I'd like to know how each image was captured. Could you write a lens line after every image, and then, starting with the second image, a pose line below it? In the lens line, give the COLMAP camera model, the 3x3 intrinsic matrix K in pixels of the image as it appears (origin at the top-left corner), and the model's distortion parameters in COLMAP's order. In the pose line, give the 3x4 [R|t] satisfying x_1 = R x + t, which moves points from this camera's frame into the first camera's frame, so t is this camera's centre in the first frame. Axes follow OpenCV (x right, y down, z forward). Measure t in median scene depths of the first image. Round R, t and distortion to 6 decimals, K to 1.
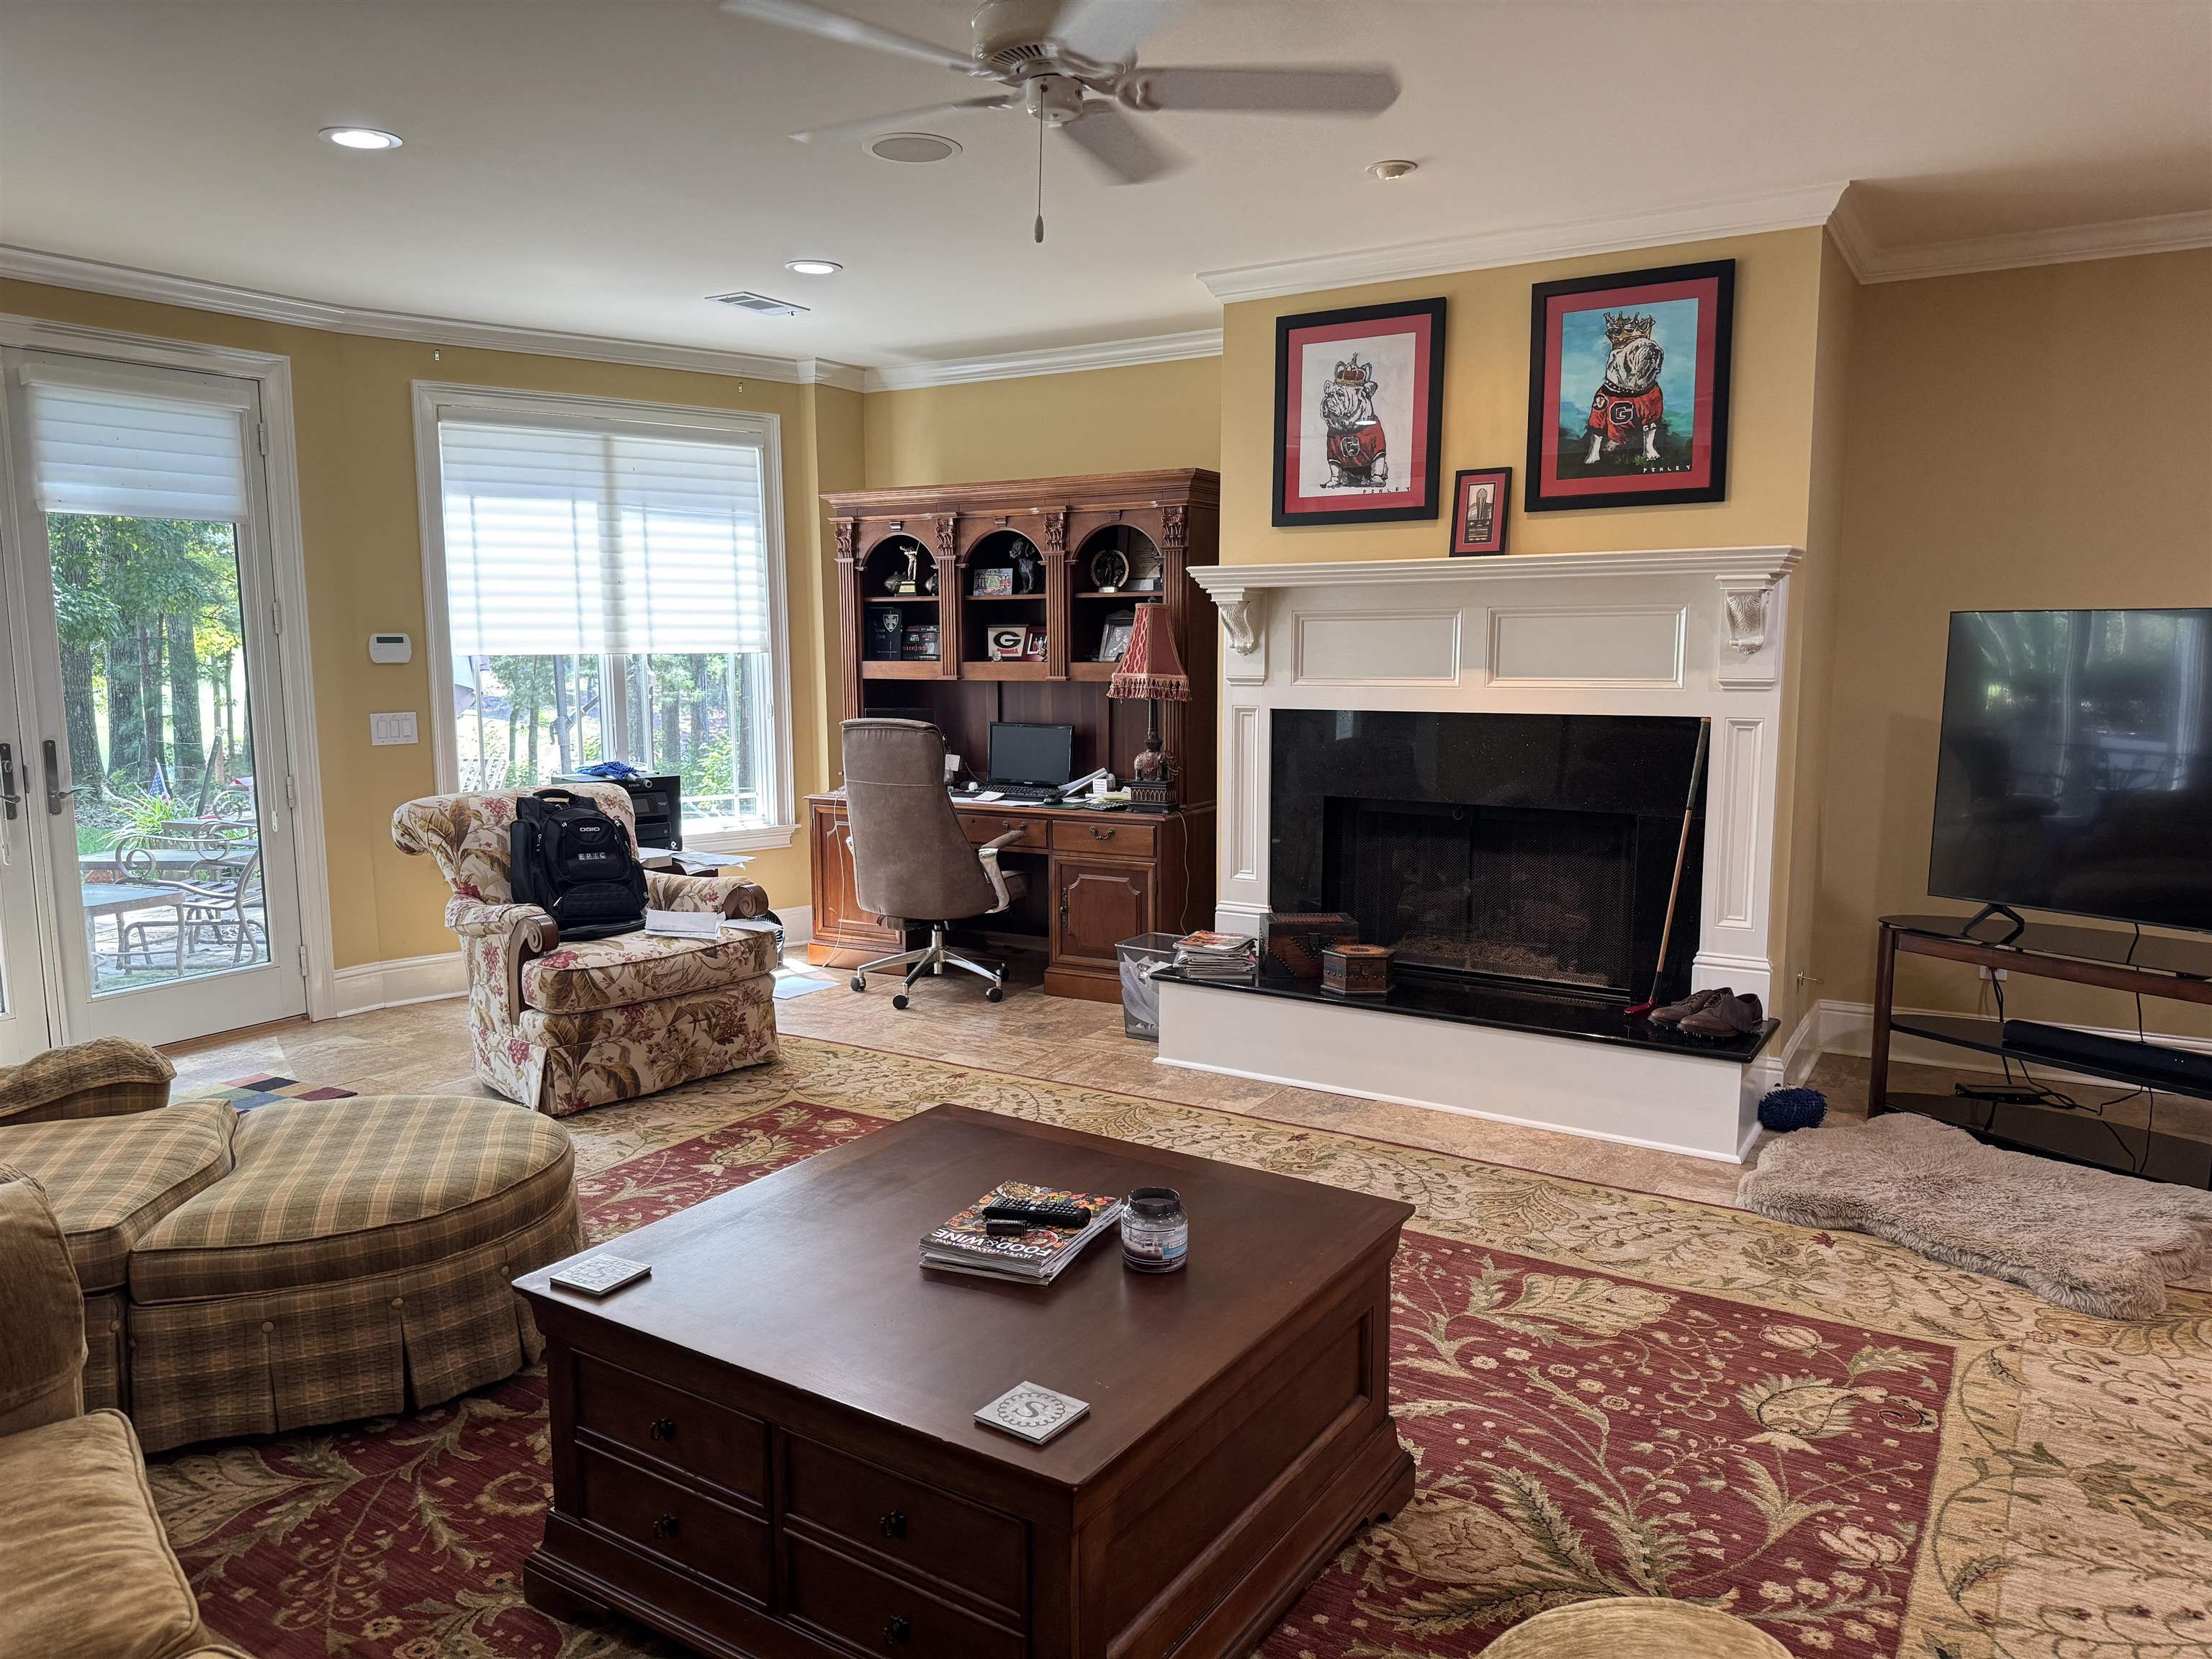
lens RADIAL K [[1451.2, 0, 1106.0], [0, 1451.2, 829.5], [0, 0, 1]] dist [-0.005015, -0.003182]
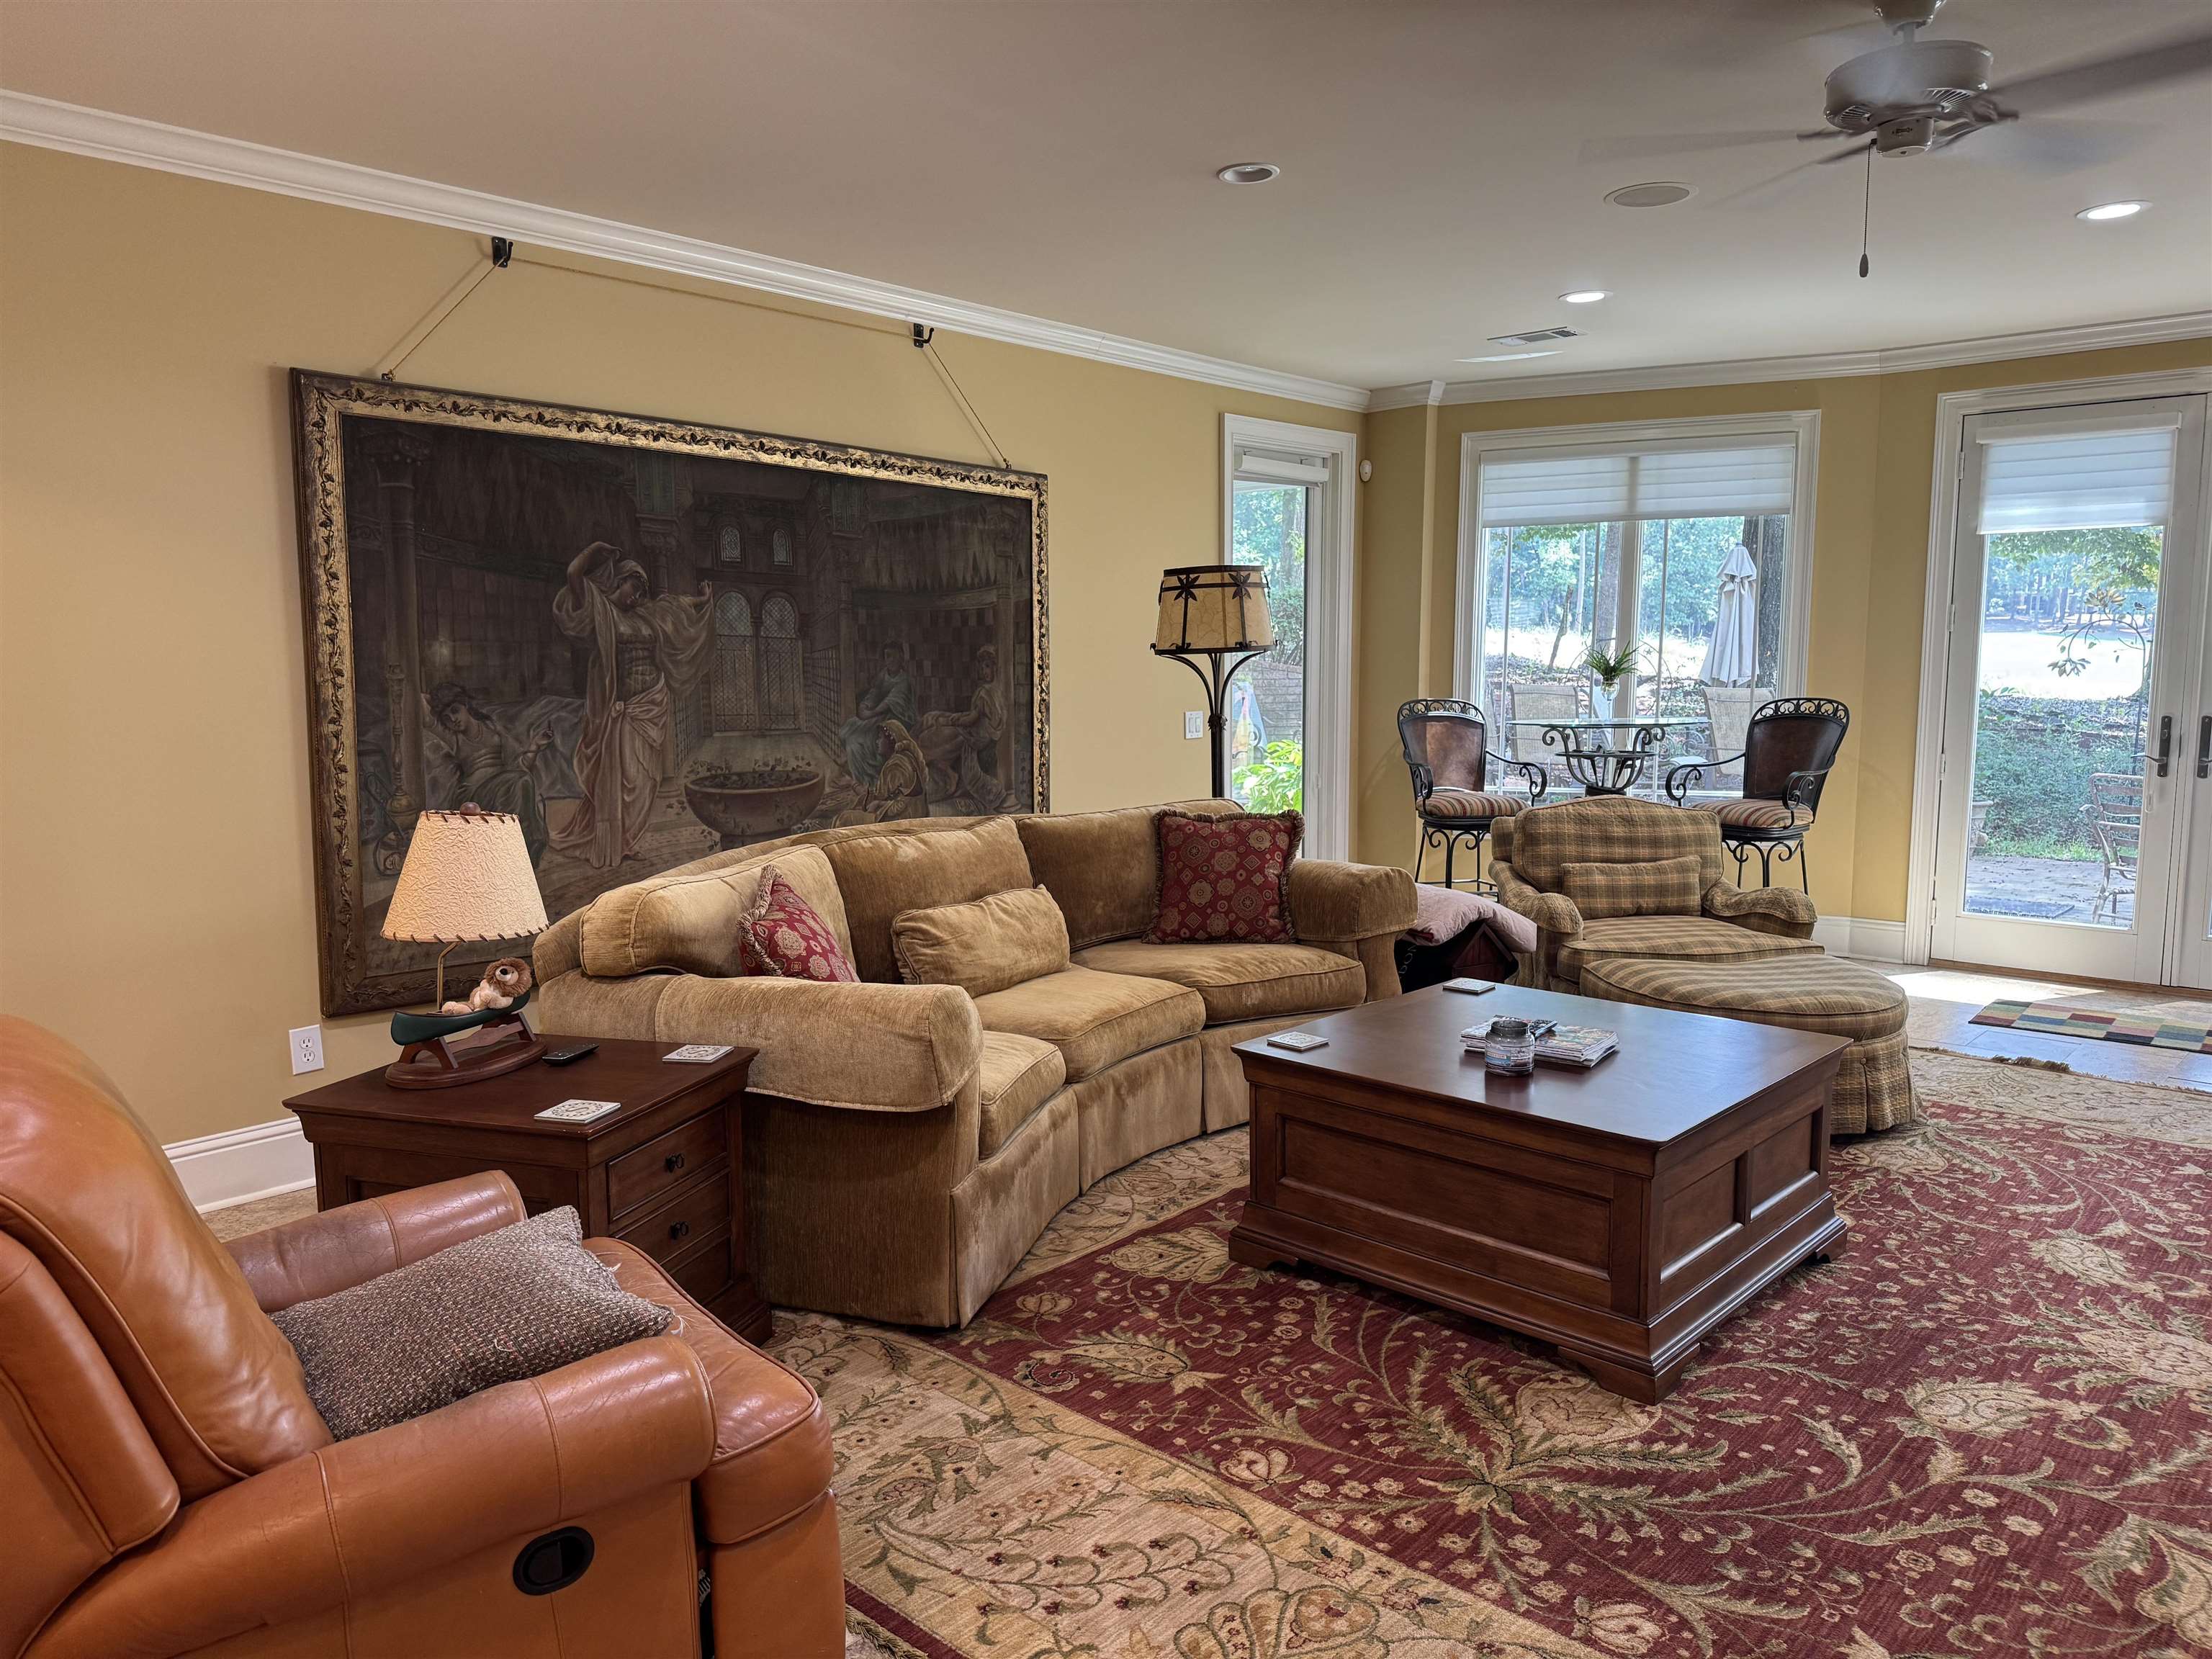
lens RADIAL K [[1533.3, 0, 1108.7], [0, 1533.3, 837.6], [0, 0, 1]] dist [0.153019, -0.264329]
pose [[-0.143342, 0.130702, -0.981005, 1.269074], [-0.126963, 0.980622, 0.149202, -0.059536], [0.981496, 0.145938, -0.123970, 0.666060]]
